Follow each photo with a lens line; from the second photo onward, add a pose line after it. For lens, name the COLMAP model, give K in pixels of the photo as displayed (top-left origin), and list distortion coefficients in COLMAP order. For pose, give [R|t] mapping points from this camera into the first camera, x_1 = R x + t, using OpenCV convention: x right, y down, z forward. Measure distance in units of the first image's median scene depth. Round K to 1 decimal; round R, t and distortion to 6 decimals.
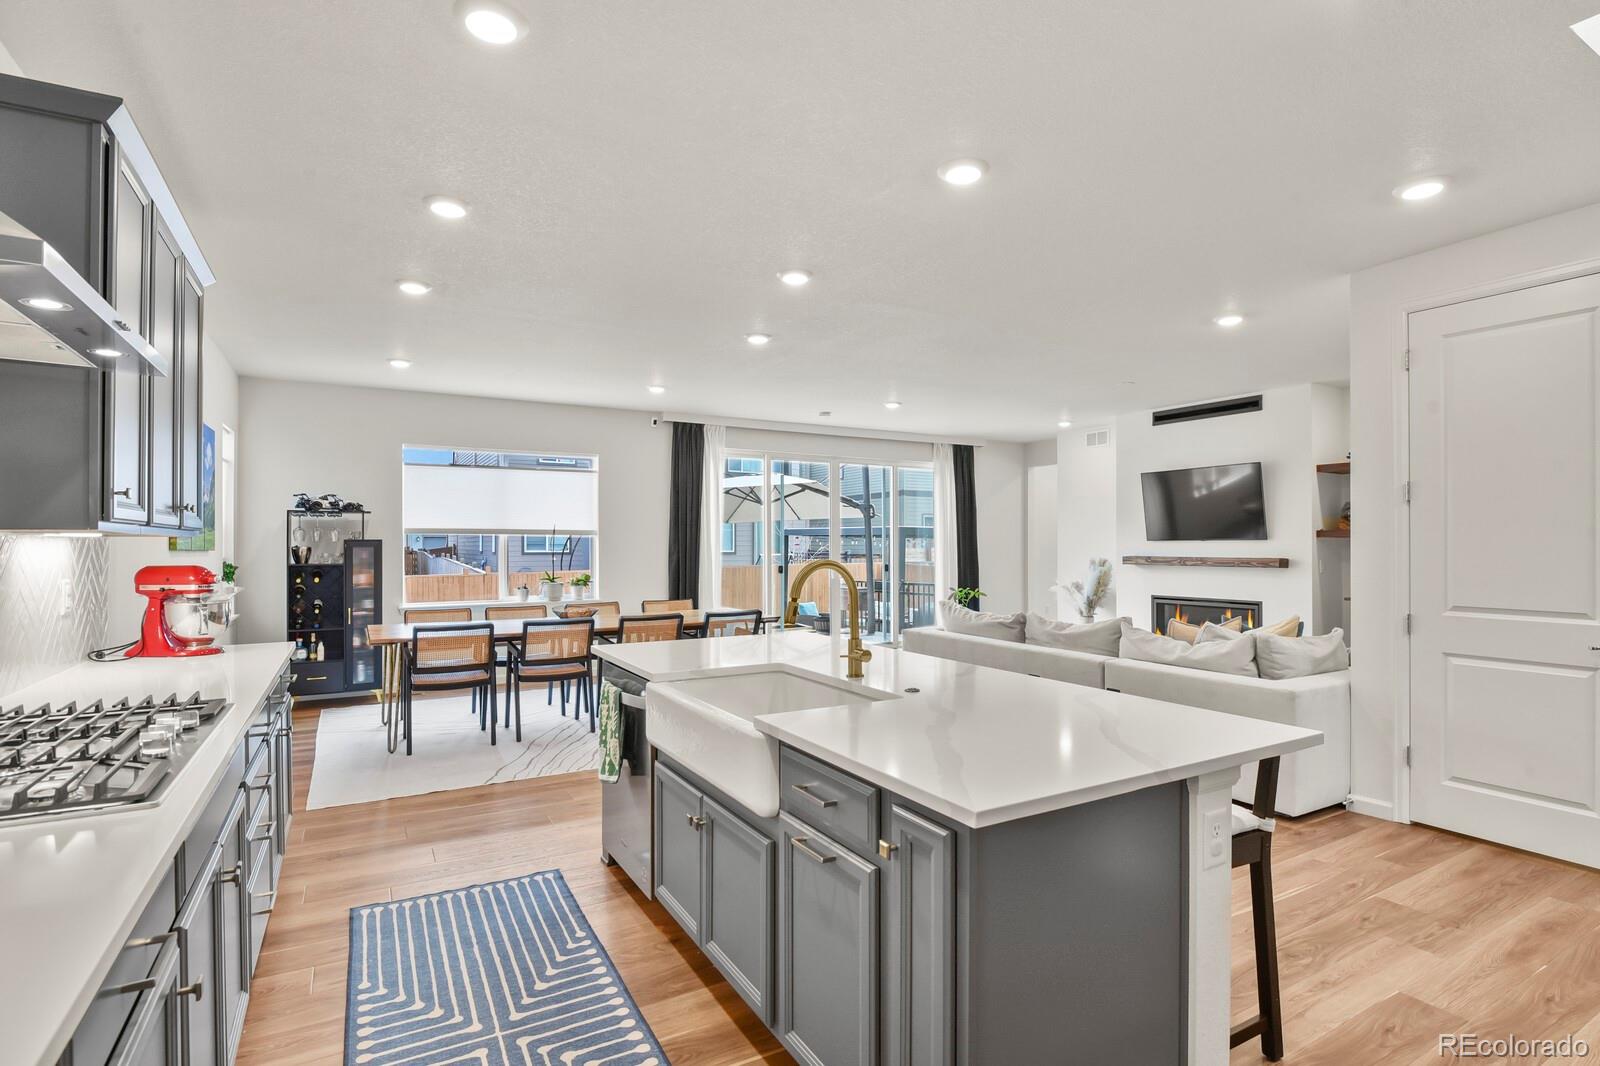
lens RADIAL K [[775.3, 0, 799.0], [0, 775.3, 540.9], [0, 0, 1]] dist [-0.007097, -0.005788]
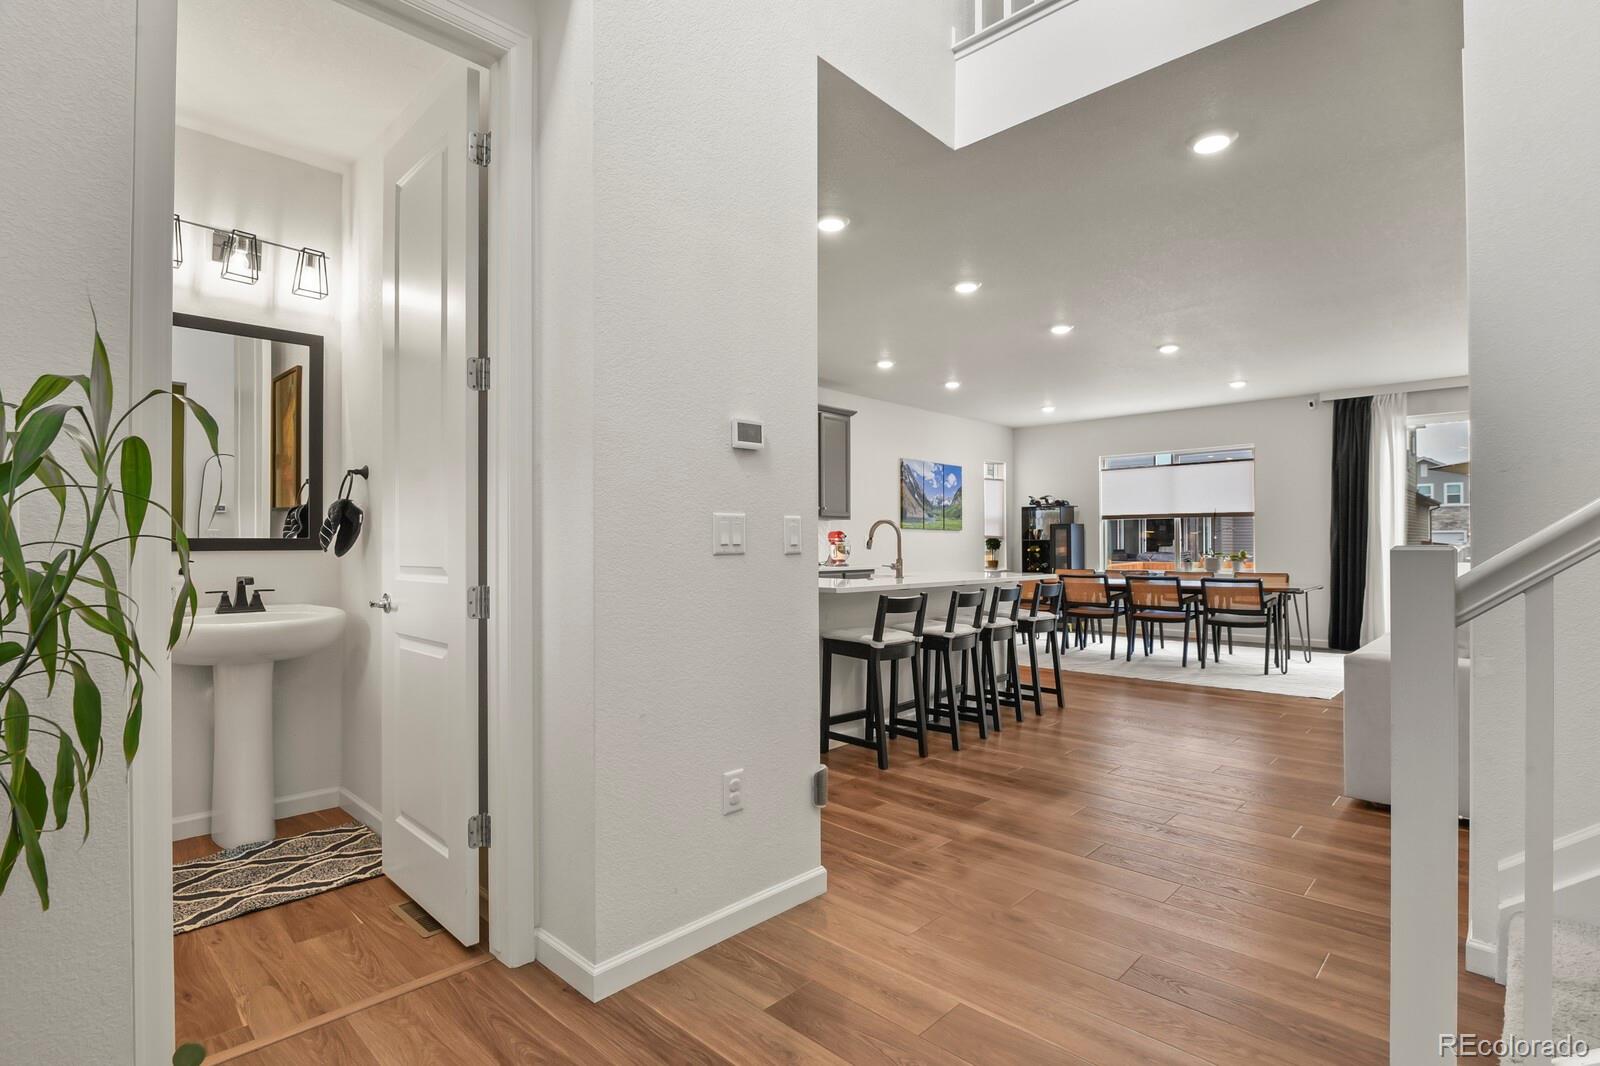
lens RADIAL K [[775.3, 0, 805.2], [0, 775.3, 537.1], [0, 0, 1]] dist [-0.007097, -0.005788]
pose [[0.288010, -0.009875, -0.957576, 0.828341], [0.005926, 0.999946, -0.008530, 0.037512], [0.957609, -0.003218, 0.288053, 0.086748]]
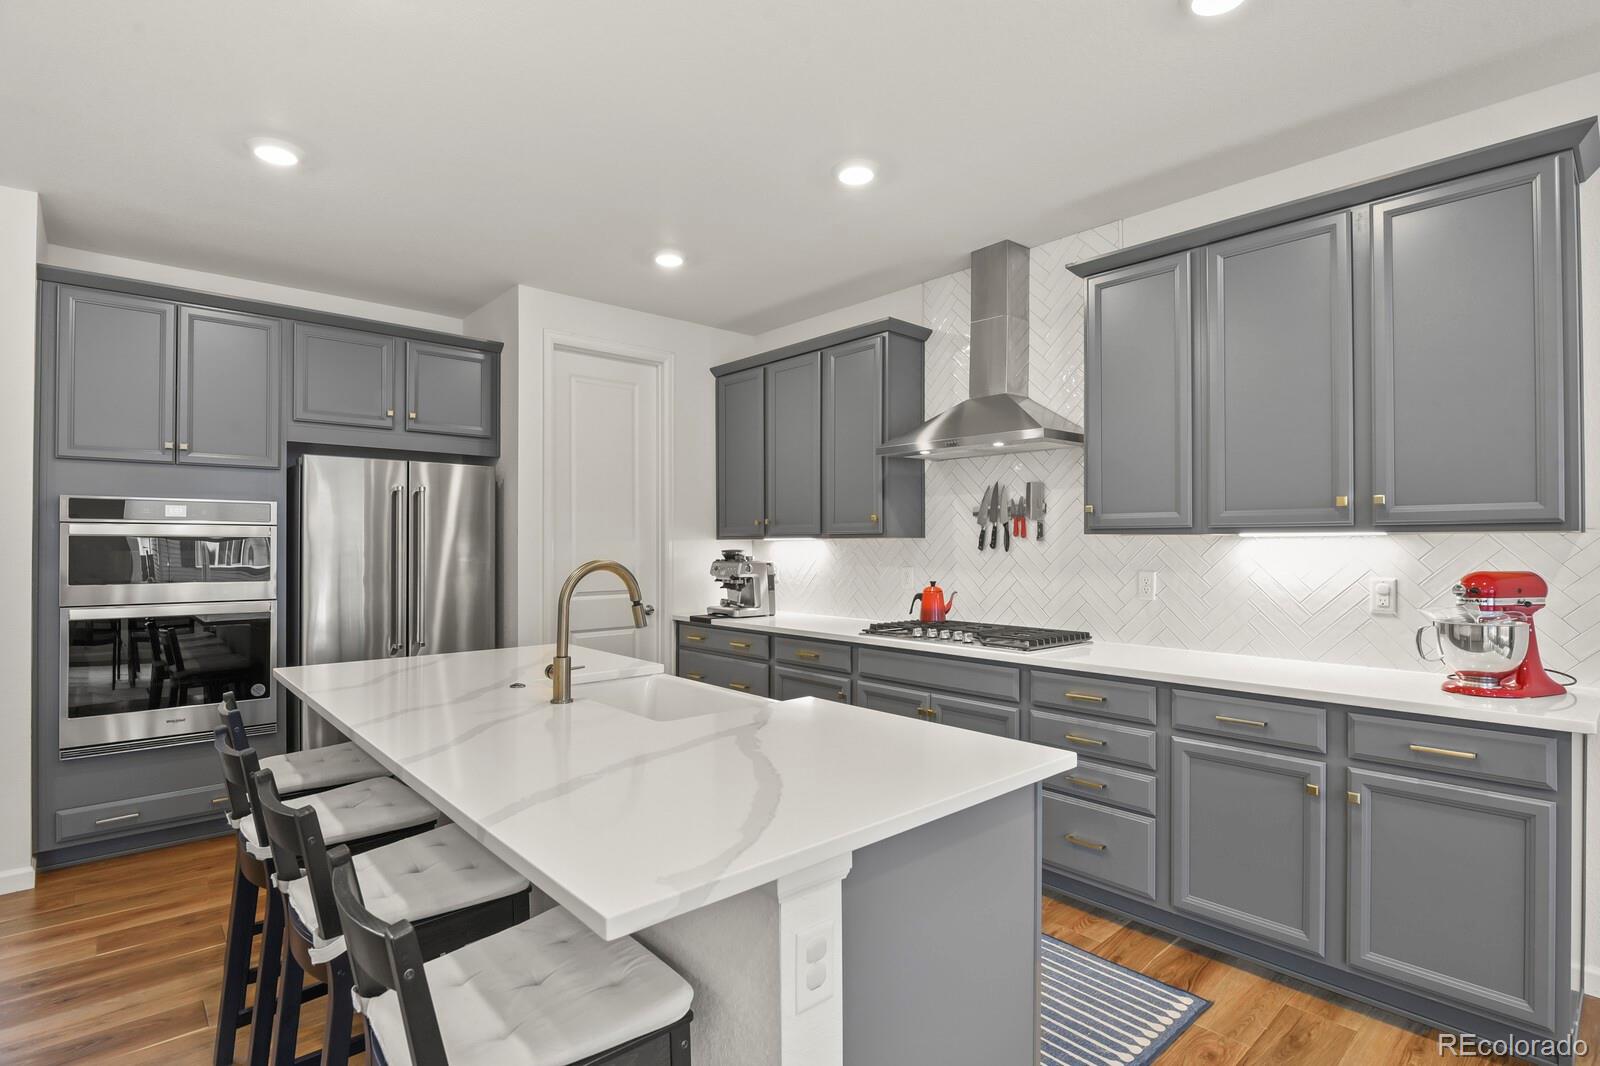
lens RADIAL K [[775.3, 0, 805.1], [0, 775.3, 540.8], [0, 0, 1]] dist [-0.007097, -0.005788]
pose [[-0.976383, -0.001577, -0.216039, -0.000726], [0.000404, 0.999958, -0.009121, 0.004524], [0.216045, -0.008993, -0.976342, 0.812412]]
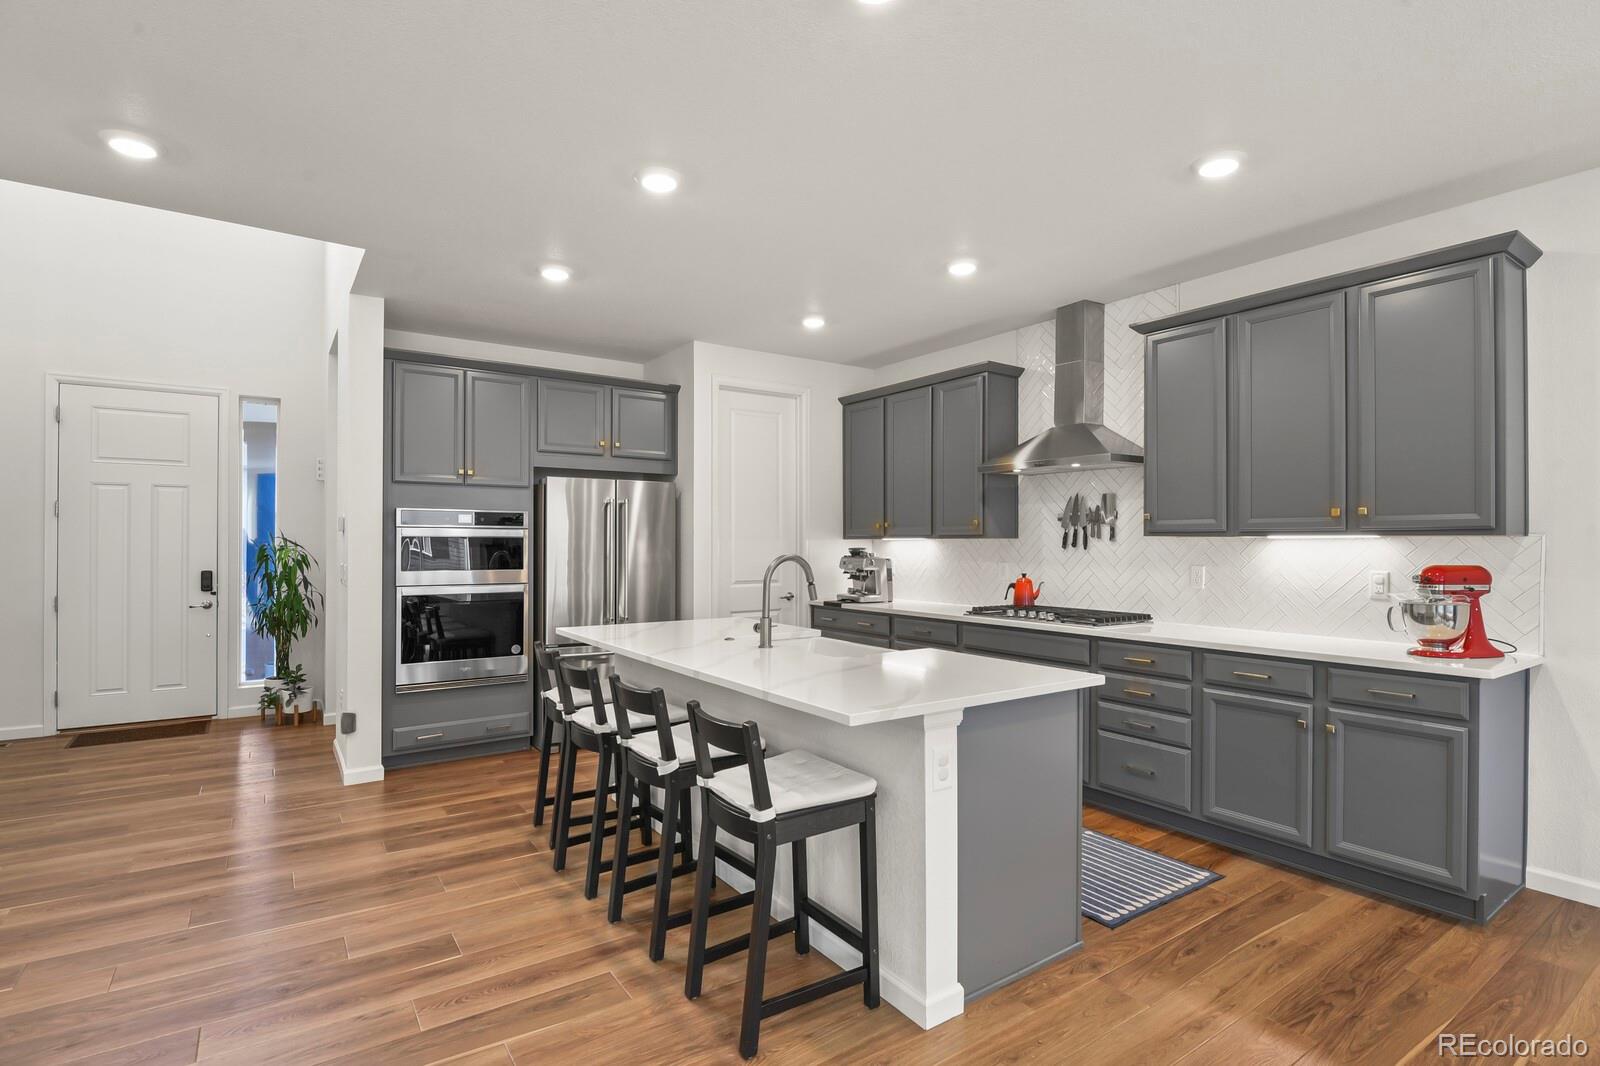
lens RADIAL K [[775.3, 0, 805.7], [0, 775.3, 541.4], [0, 0, 1]] dist [-0.007097, -0.005788]
pose [[-0.995948, -0.002780, -0.089886, 0.052927], [-0.002226, 0.999978, -0.006259, 0.004716], [0.089901, -0.006034, -0.995932, 0.983188]]
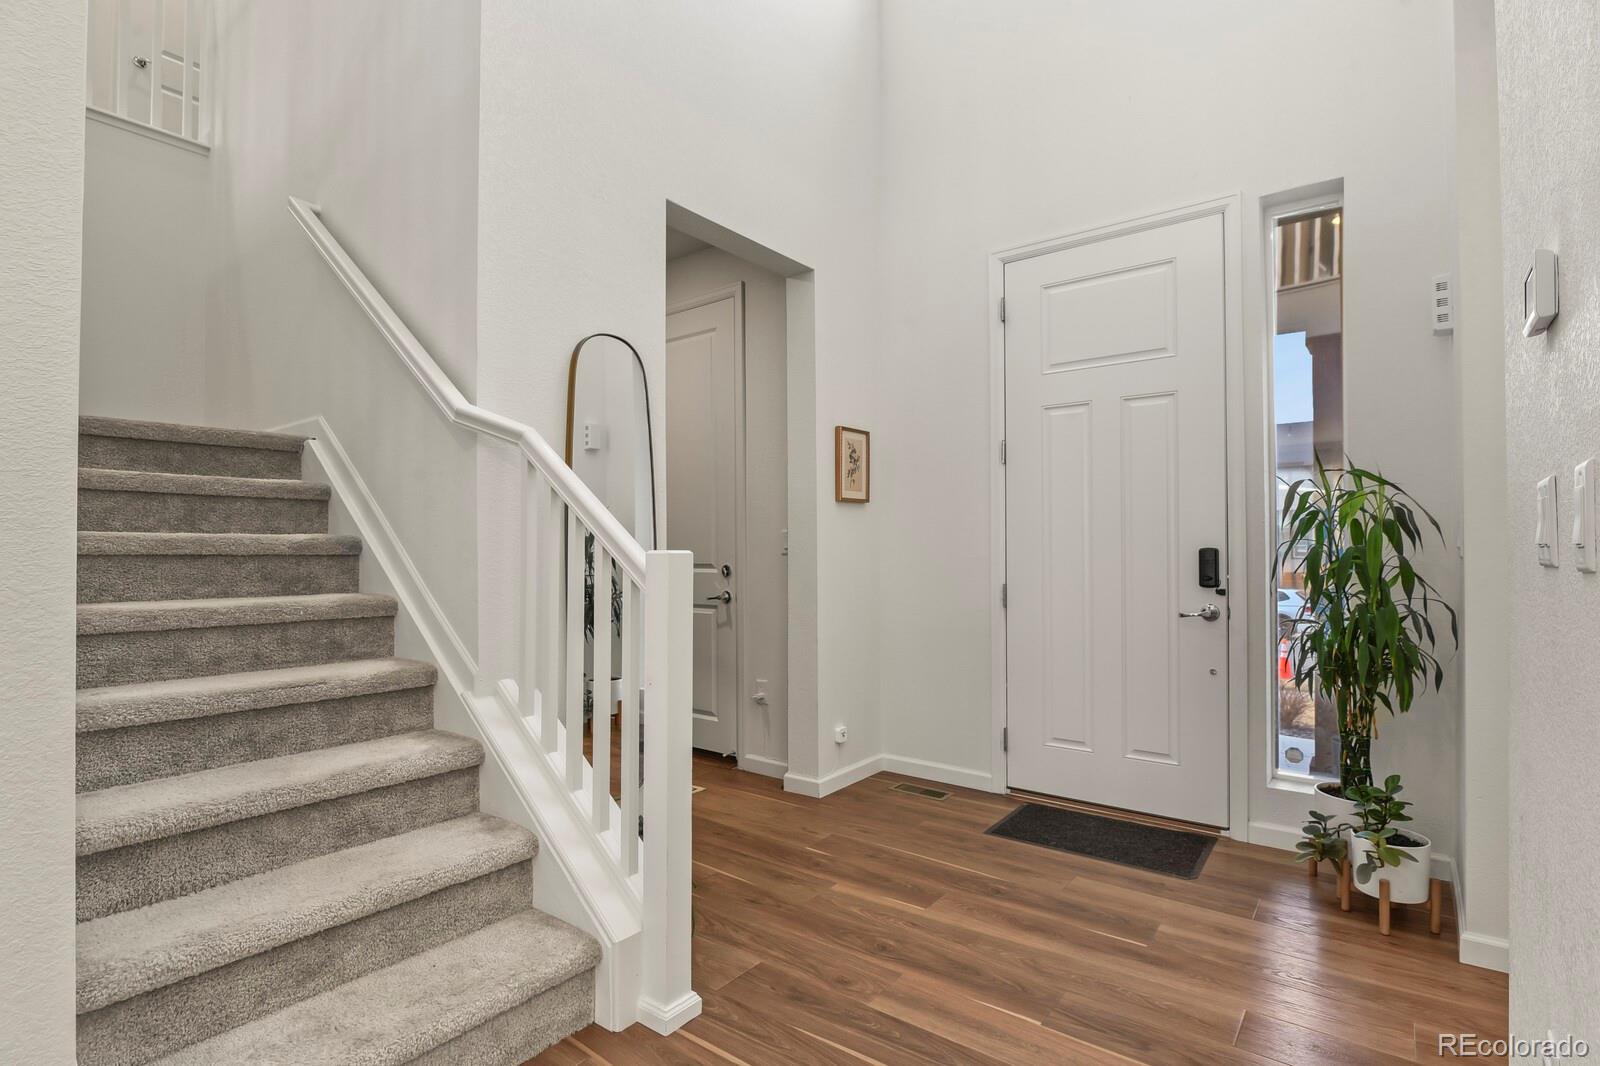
lens RADIAL K [[775.3, 0, 805.0], [0, 775.3, 536.6], [0, 0, 1]] dist [-0.007097, -0.005788]
pose [[-0.394971, 0.016826, 0.918539, 0.355871], [-0.002850, 0.999805, -0.019540, 0.040621], [-0.918689, -0.010335, -0.394846, 0.389851]]
